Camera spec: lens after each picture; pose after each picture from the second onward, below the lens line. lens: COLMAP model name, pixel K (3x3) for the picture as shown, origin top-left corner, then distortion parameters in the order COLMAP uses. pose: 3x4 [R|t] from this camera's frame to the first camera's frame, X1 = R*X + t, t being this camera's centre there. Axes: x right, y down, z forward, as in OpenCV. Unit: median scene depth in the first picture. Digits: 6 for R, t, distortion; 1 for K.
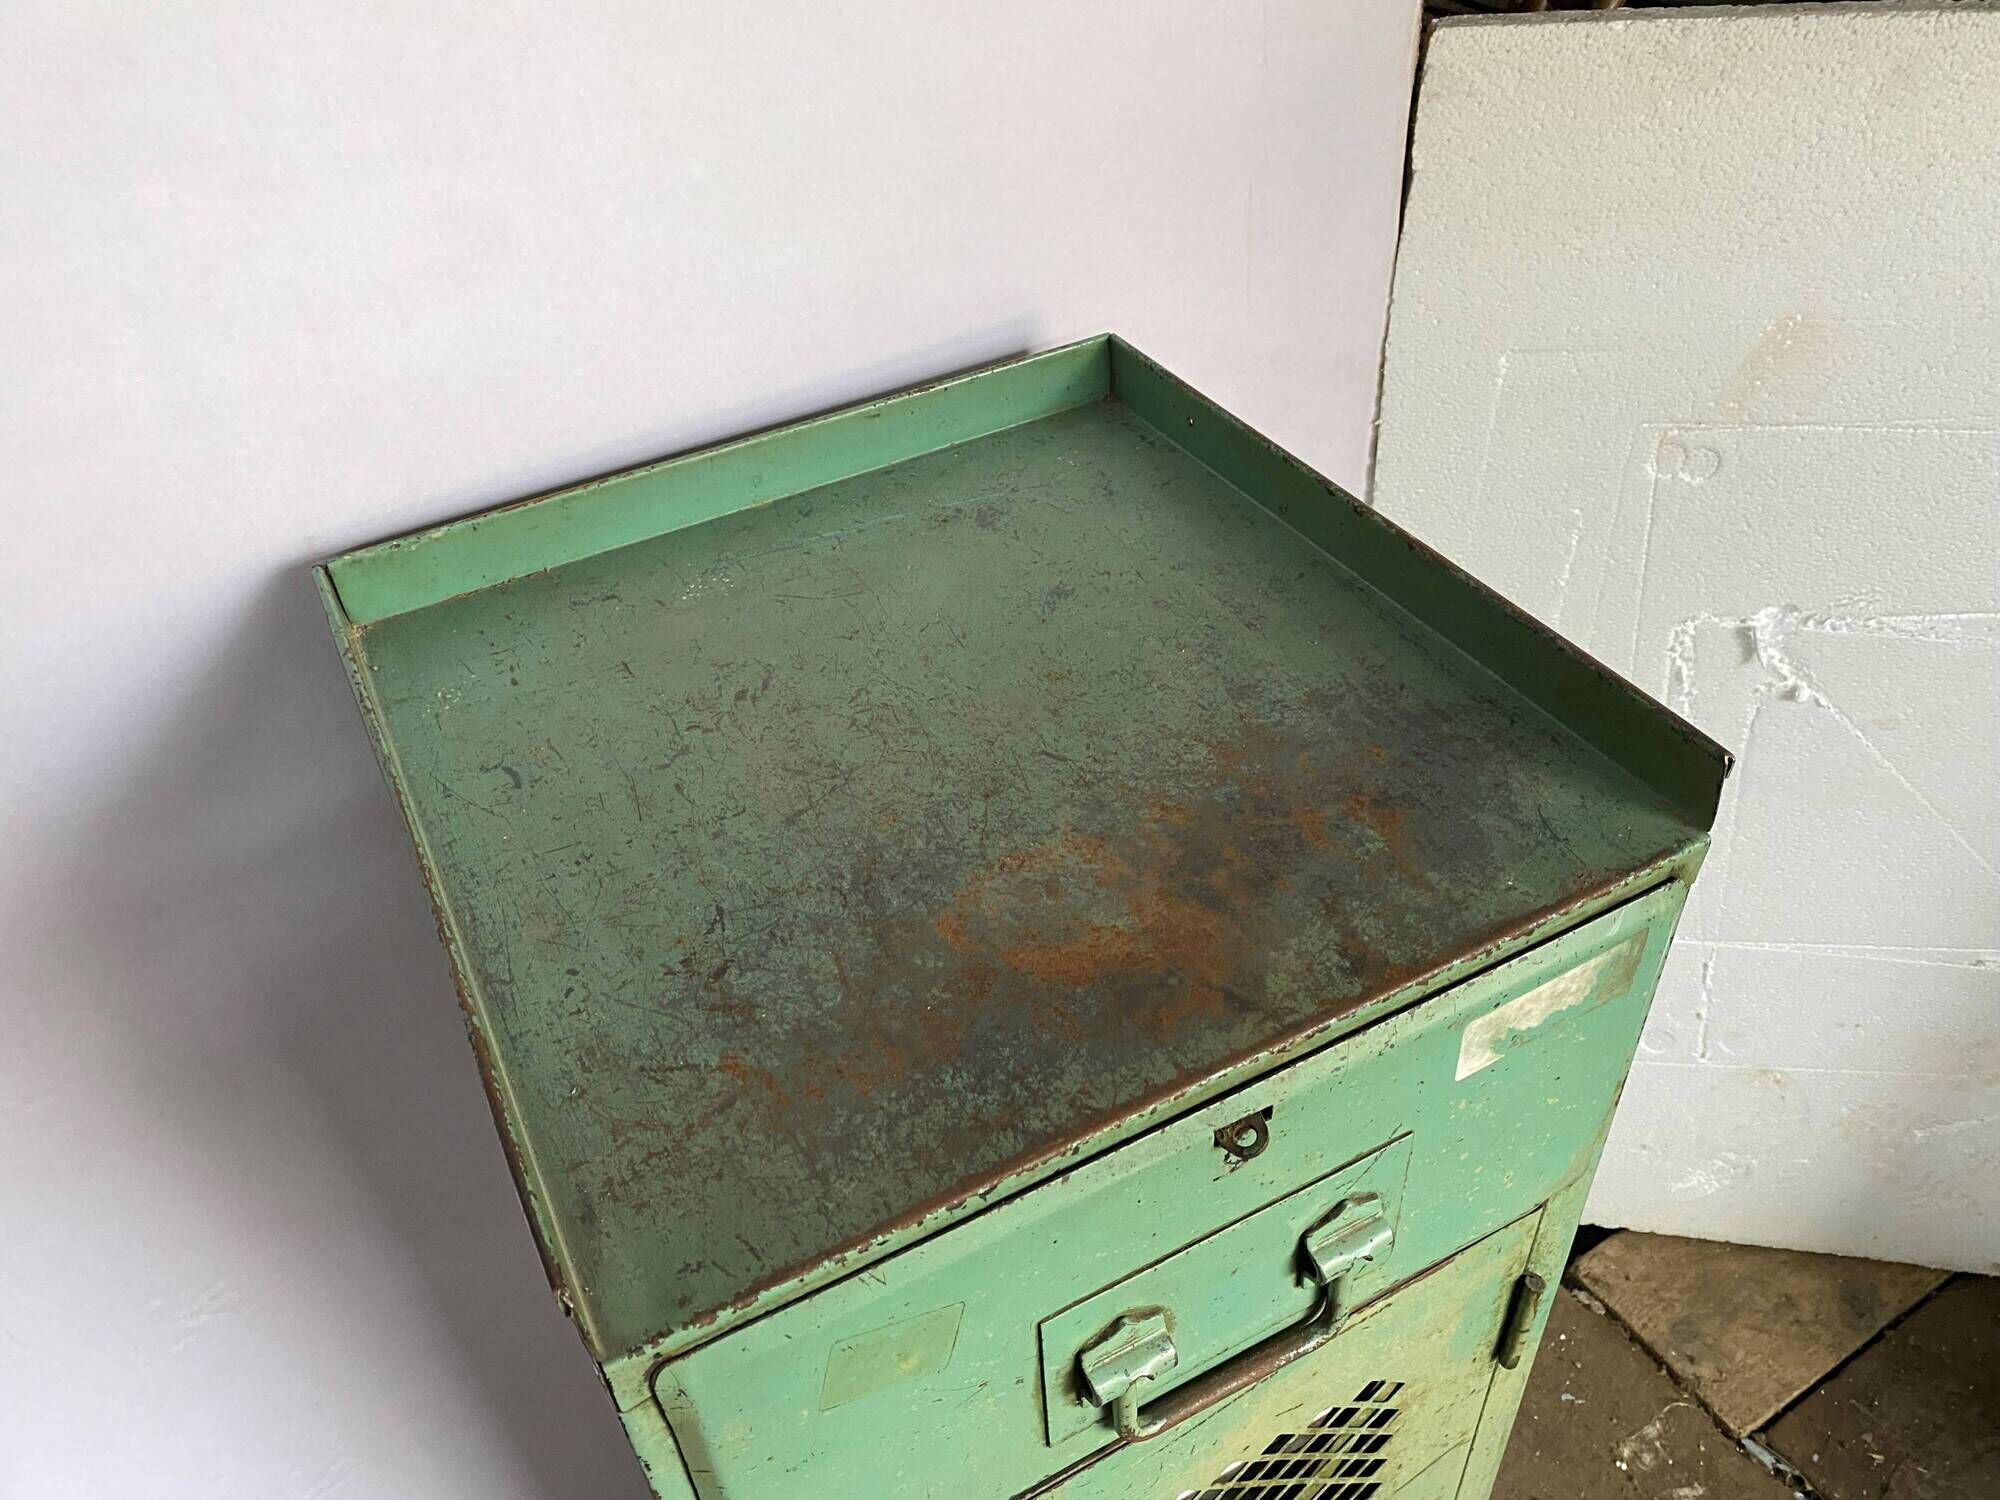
lens RADIAL K [[1489.8, 0, 979.5], [0, 1489.8, 751.5], [0, 0, 1]] dist [0.025144, -0.028577]
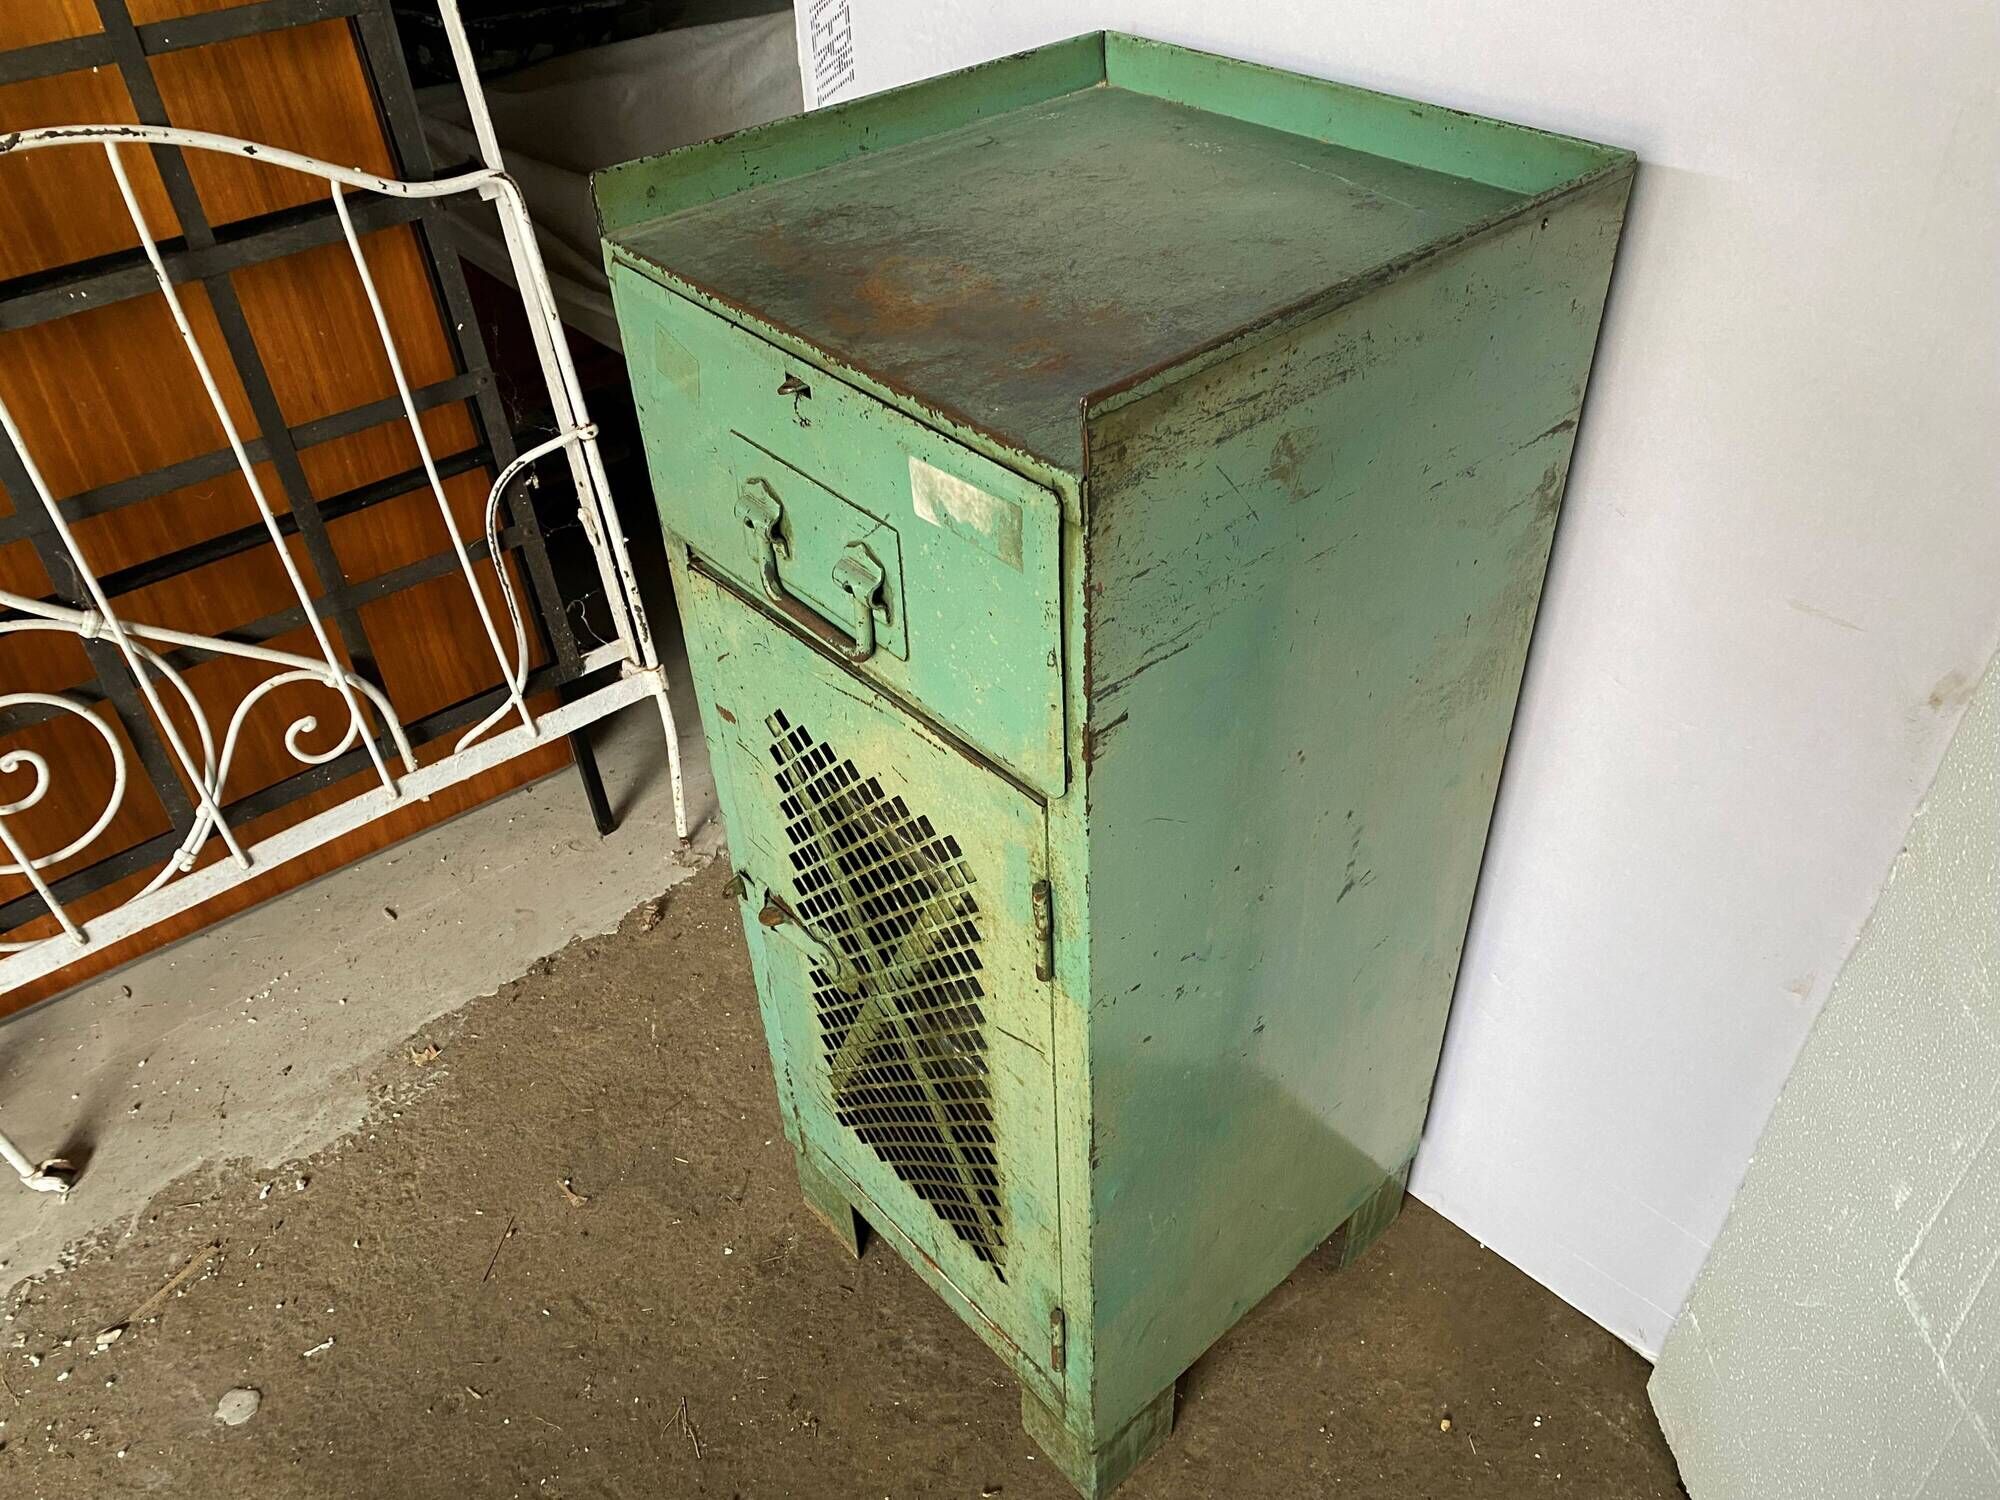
lens RADIAL K [[1508.0, 0, 1003.3], [0, 1508.0, 759.5], [0, 0, 1]] dist [0.005398, -0.002487]
pose [[0.244528, 0.655522, -0.714491, 0.752835], [-0.599972, 0.681153, 0.419601, -0.131289], [0.761735, 0.326070, 0.559855, 0.178733]]
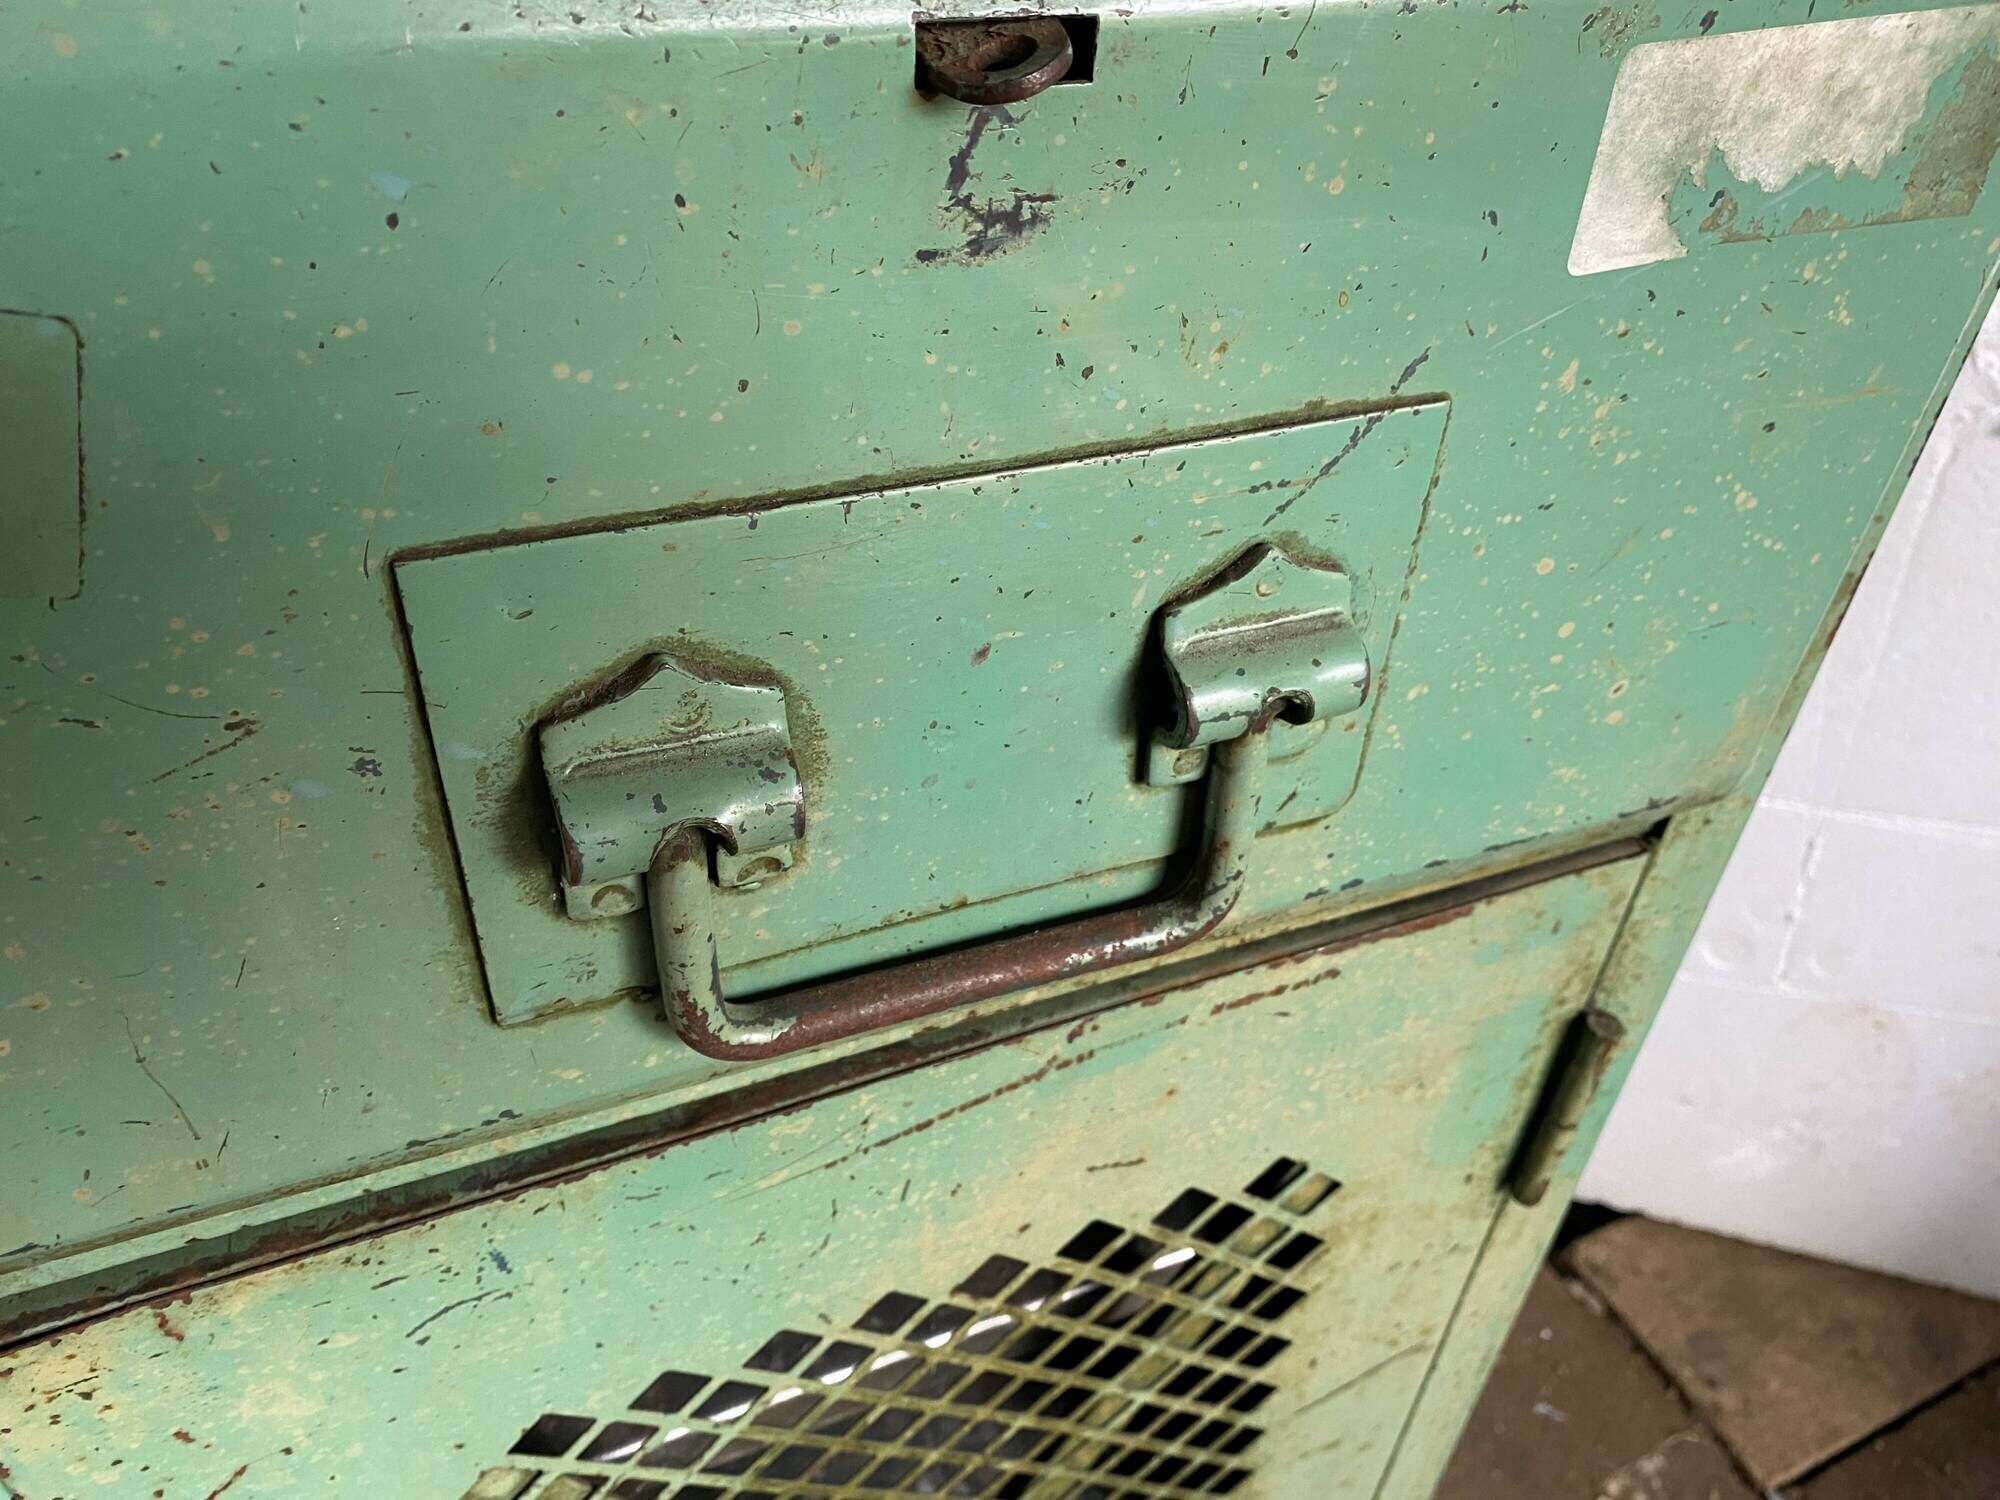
lens RADIAL K [[1522.7, 0, 982.4], [0, 1522.7, 755.0], [0, 0, 1]] dist [-0.006687, -0.005205]
pose [[0.990791, 0.135334, -0.004148, 0.089188], [-0.135371, 0.990739, -0.010518, 0.192577], [0.002686, 0.010983, 0.999936, 0.292031]]
